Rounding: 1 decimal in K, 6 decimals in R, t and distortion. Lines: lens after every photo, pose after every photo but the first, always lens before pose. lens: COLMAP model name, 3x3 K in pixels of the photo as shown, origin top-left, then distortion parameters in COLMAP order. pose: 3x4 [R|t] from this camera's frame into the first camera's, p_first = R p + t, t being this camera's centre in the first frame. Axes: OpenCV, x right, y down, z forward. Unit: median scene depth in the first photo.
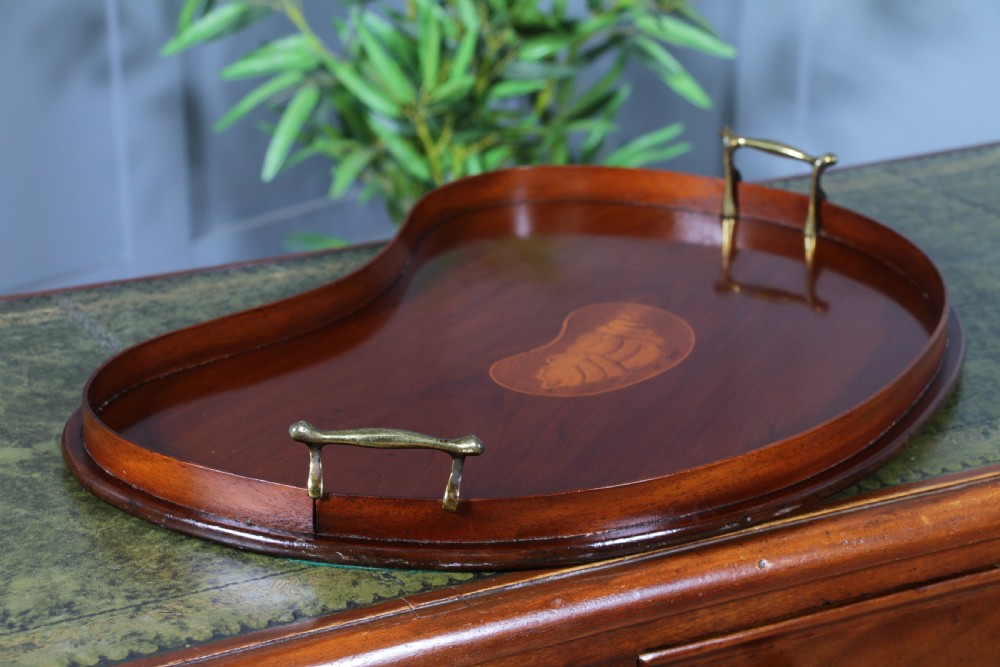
lens RADIAL K [[2460.1, 0, 500.0], [0, 2460.1, 333.5], [0, 0, 1]] dist [0.255699, 0.562802]
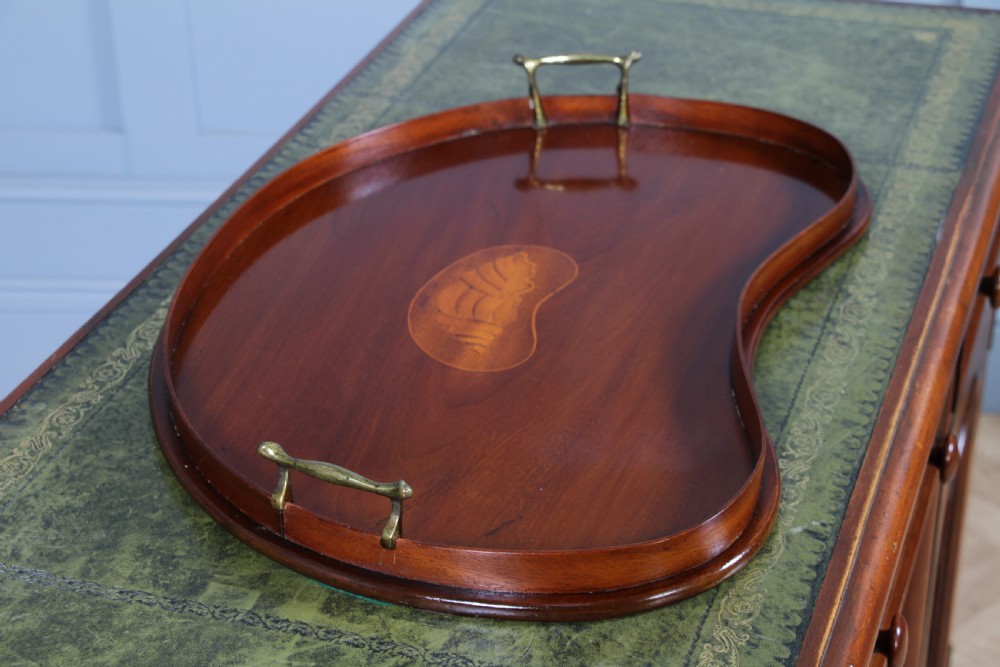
lens RADIAL K [[2009.9, 0, 500.0], [0, 2009.9, 333.5], [0, 0, 1]] dist [0.204483, -0.143529]
pose [[0.740359, -0.346549, 0.575997, -0.470326], [0.240204, 0.936683, 0.254809, -0.246236], [-0.627830, -0.050294, 0.776724, 0.383460]]
